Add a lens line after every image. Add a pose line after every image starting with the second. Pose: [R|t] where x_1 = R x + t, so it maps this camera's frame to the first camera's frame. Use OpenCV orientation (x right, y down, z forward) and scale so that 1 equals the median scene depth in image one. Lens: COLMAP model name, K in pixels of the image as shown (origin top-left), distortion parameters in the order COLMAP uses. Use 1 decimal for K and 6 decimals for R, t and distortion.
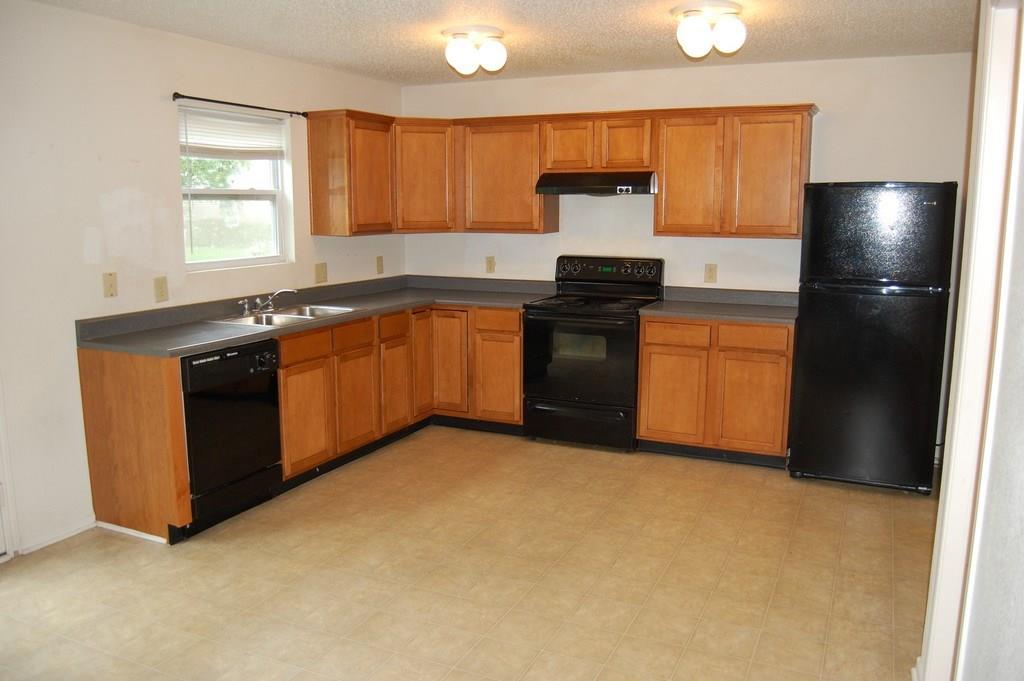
lens RADIAL K [[802.2, 0, 512.0], [0, 802.2, 340.5], [0, 0, 1]] dist [-0.075923, 0.002115]
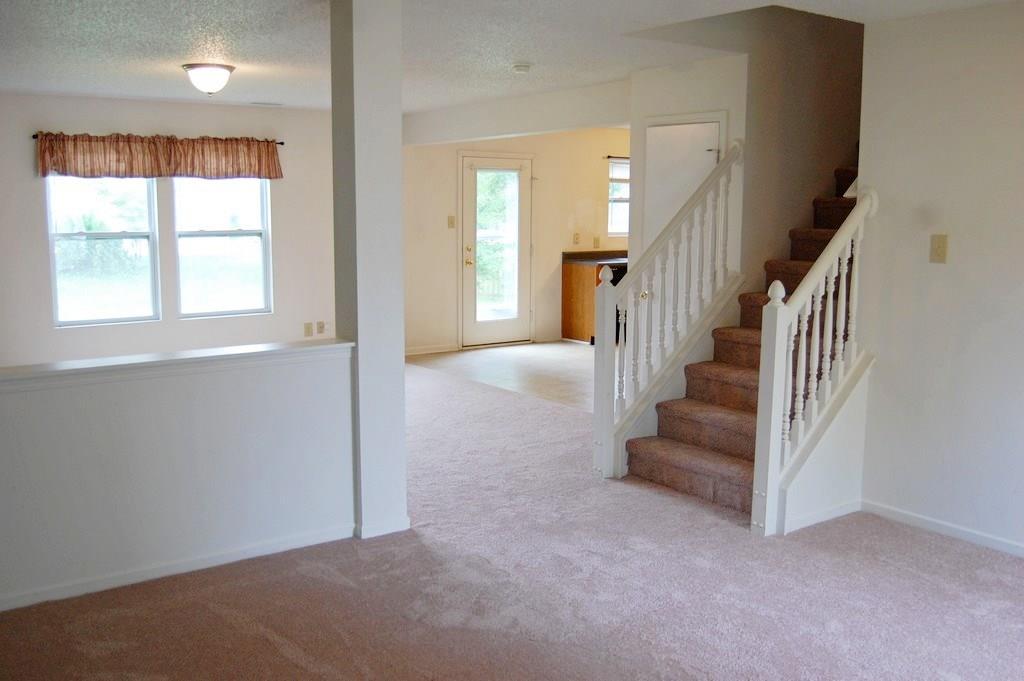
lens RADIAL K [[960.4, 0, 512.0], [0, 960.4, 340.5], [0, 0, 1]] dist [-0.000596, -0.000750]
pose [[0.877399, 0.071113, -0.474461, 0.571650], [-0.082271, 0.996606, -0.002767, 0.207687], [0.472654, 0.041462, 0.880272, -1.303902]]
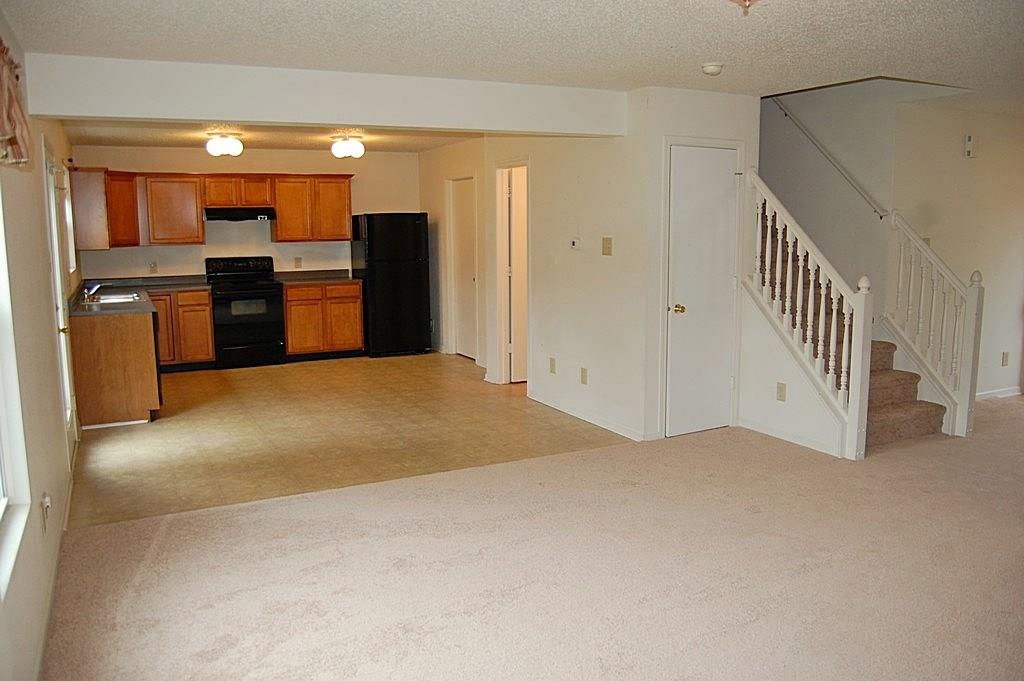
lens RADIAL K [[802.2, 0, 512.0], [0, 802.2, 340.5], [0, 0, 1]] dist [-0.075923, 0.002115]
pose [[0.618521, -0.120079, 0.776539, -0.958640], [0.138506, 0.989442, 0.042679, 0.088173], [-0.773464, 0.081157, 0.628622, -0.546085]]
